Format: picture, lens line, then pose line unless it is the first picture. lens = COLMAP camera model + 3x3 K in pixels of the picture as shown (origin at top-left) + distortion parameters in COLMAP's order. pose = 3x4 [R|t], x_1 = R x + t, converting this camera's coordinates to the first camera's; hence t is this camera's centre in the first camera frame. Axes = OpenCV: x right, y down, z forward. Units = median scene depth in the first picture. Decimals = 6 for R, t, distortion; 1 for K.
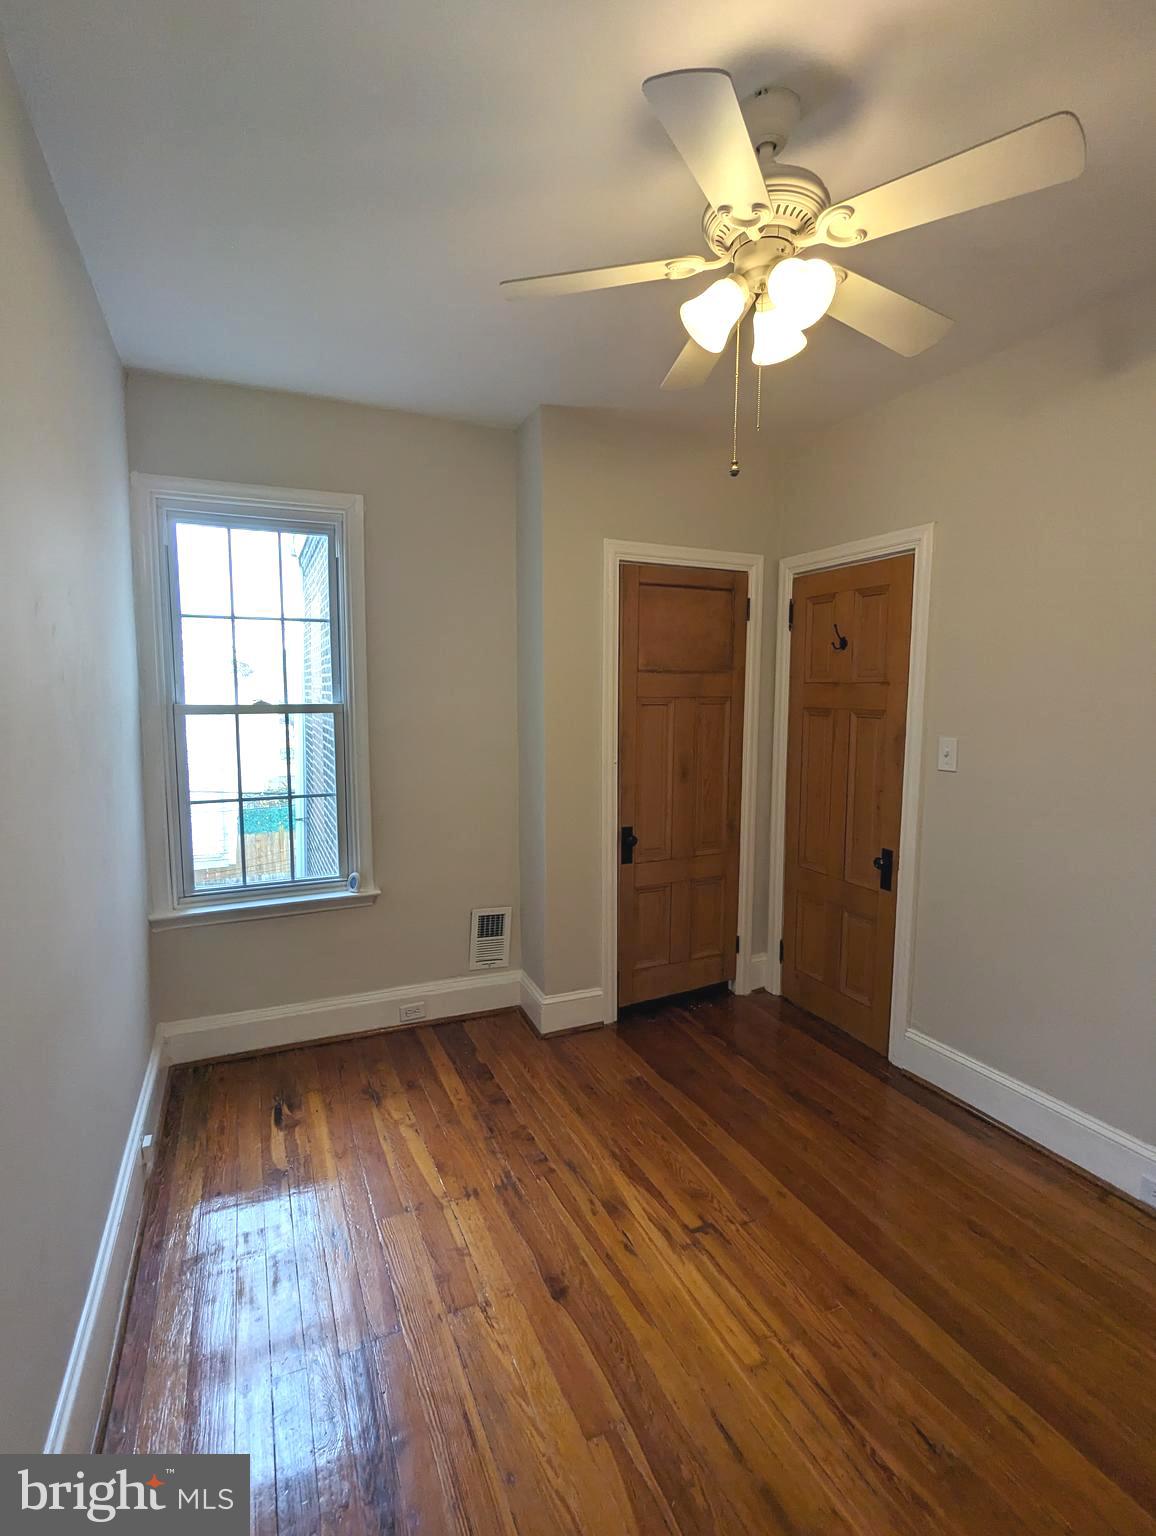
lens RADIAL K [[728.8, 0, 575.9], [0, 728.8, 768.8], [0, 0, 1]] dist [0.001818, 0.000476]
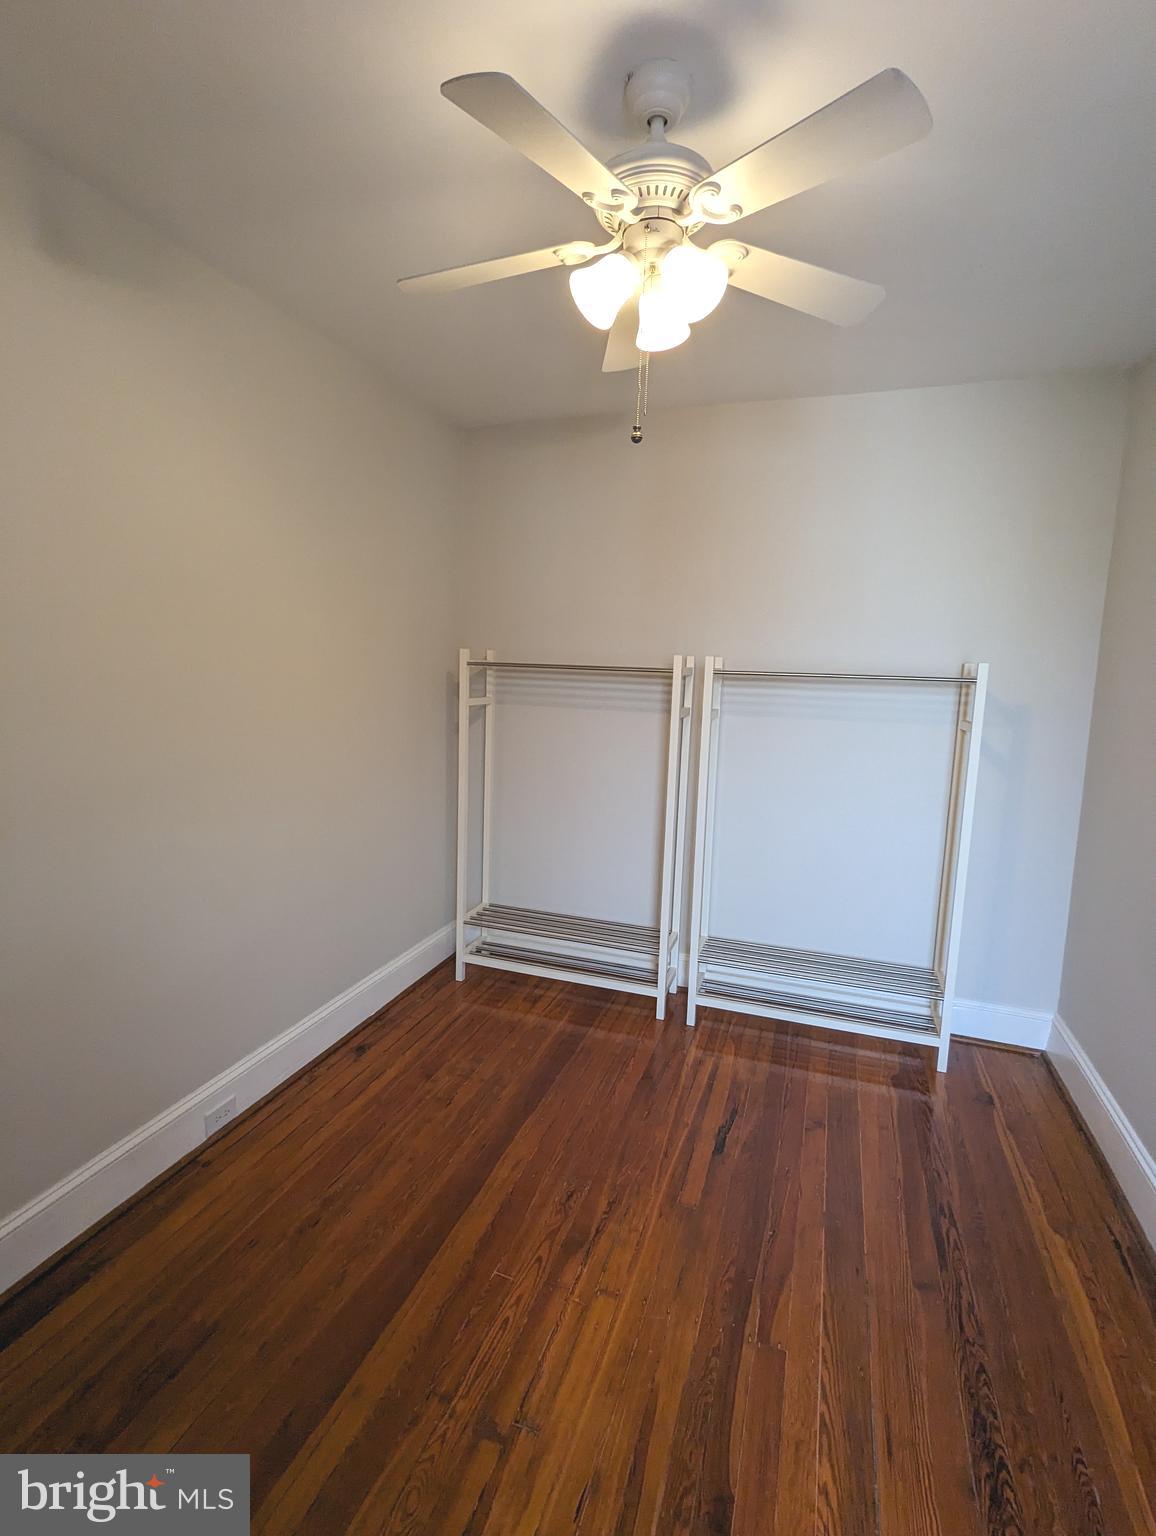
lens RADIAL K [[728.8, 0, 577.2], [0, 728.8, 764.2], [0, 0, 1]] dist [0.001818, 0.000476]
pose [[-0.717982, -0.117287, 0.686109, -0.338481], [0.040728, 0.976934, 0.209622, -0.176068], [-0.694869, 0.178448, -0.696644, 1.482998]]
